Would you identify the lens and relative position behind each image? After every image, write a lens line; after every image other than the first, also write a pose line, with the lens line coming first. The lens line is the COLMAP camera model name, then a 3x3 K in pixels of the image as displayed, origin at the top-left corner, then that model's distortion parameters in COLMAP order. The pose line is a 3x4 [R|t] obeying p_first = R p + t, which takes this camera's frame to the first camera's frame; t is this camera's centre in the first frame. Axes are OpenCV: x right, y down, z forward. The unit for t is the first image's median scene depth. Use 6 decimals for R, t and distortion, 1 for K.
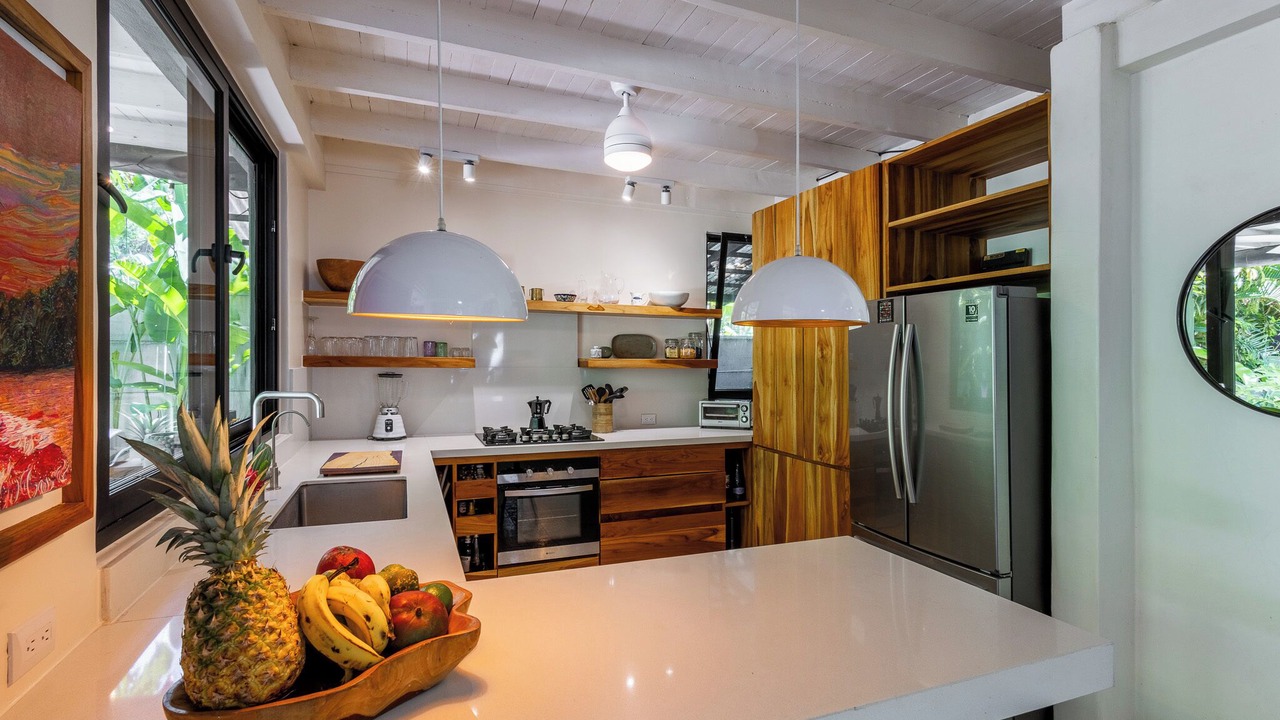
lens RADIAL K [[590.4, 0, 620.1], [0, 590.4, 361.0], [0, 0, 1]] dist [0.008495, -0.003705]
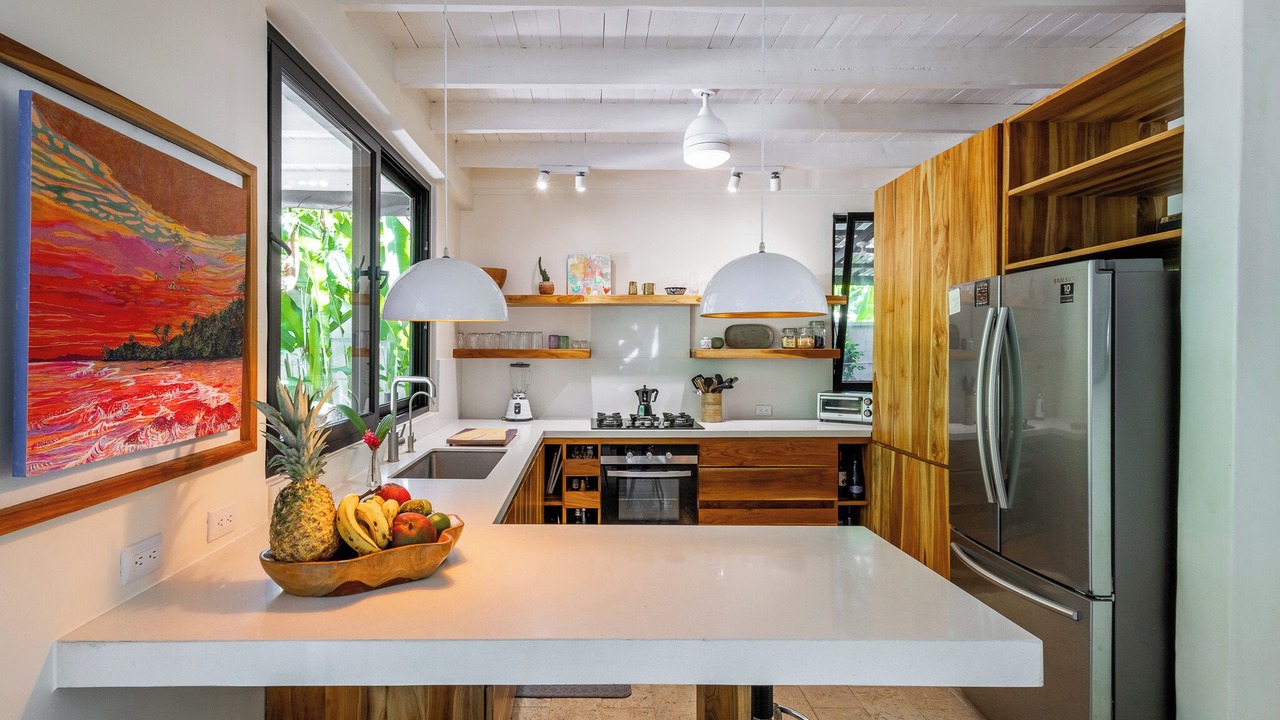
lens RADIAL K [[590.4, 0, 564.0], [0, 590.4, 356.5], [0, 0, 1]] dist [0.008495, -0.003705]
pose [[0.923721, -0.004497, -0.383040, 0.163148], [0.006971, 0.999963, 0.005071, 0.001826], [0.383003, -0.007355, 0.923718, -0.054461]]
